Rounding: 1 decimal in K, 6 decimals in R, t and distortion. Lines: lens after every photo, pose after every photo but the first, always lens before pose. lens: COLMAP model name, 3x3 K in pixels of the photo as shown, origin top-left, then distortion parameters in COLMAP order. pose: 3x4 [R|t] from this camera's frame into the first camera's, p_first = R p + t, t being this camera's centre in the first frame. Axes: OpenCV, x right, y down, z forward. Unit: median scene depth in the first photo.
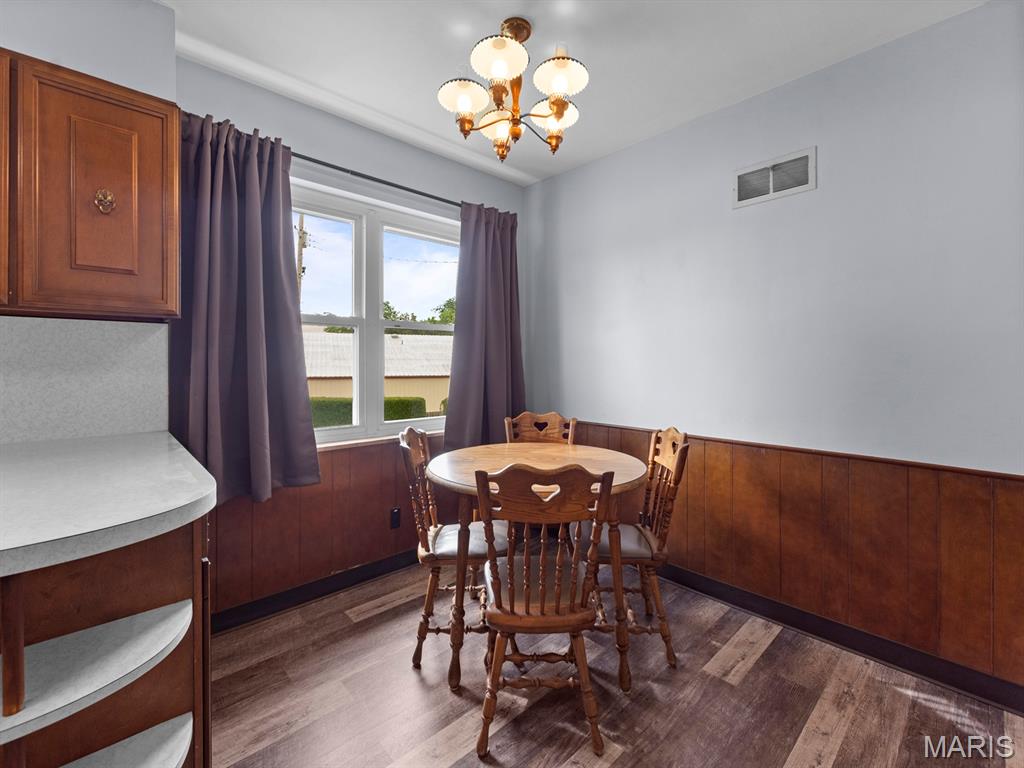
lens RADIAL K [[448.5, 0, 511.2], [0, 448.5, 363.7], [0, 0, 1]] dist [-0.001781, -0.000205]
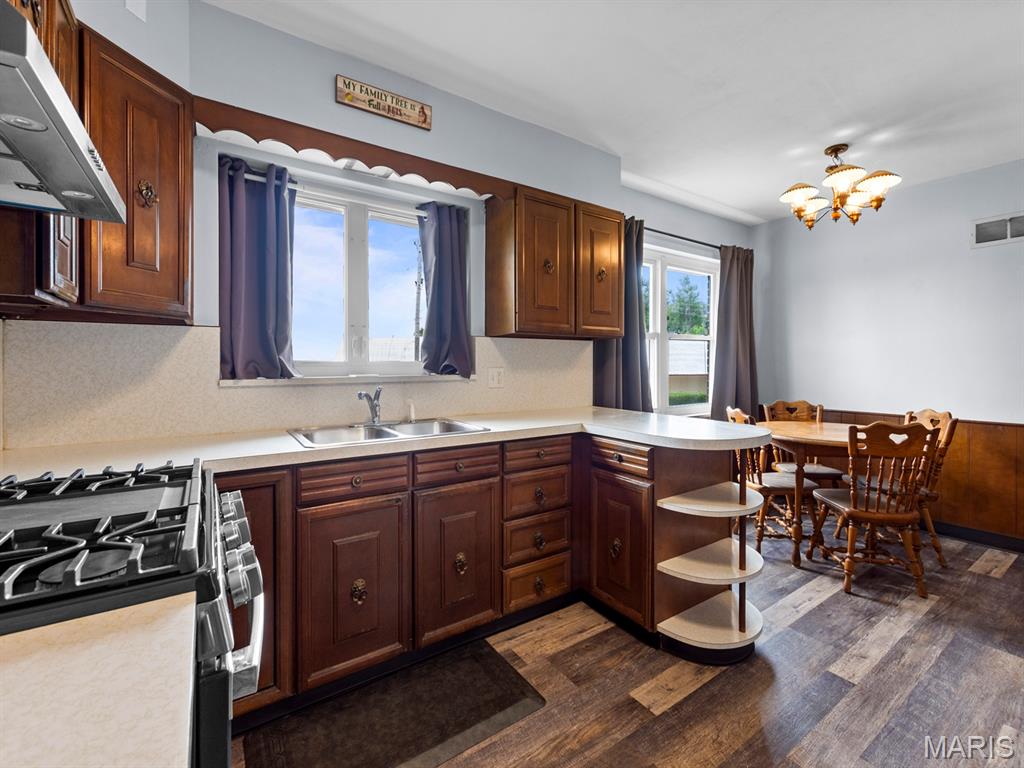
lens RADIAL K [[445.3, 0, 509.5], [0, 445.3, 367.4], [0, 0, 1]] dist [0.018361, -0.008796]
pose [[0.987639, -0.002160, -0.156729, -0.716774], [0.003440, 0.999963, 0.007900, -0.004766], [0.156706, -0.008342, 0.987610, -0.599341]]
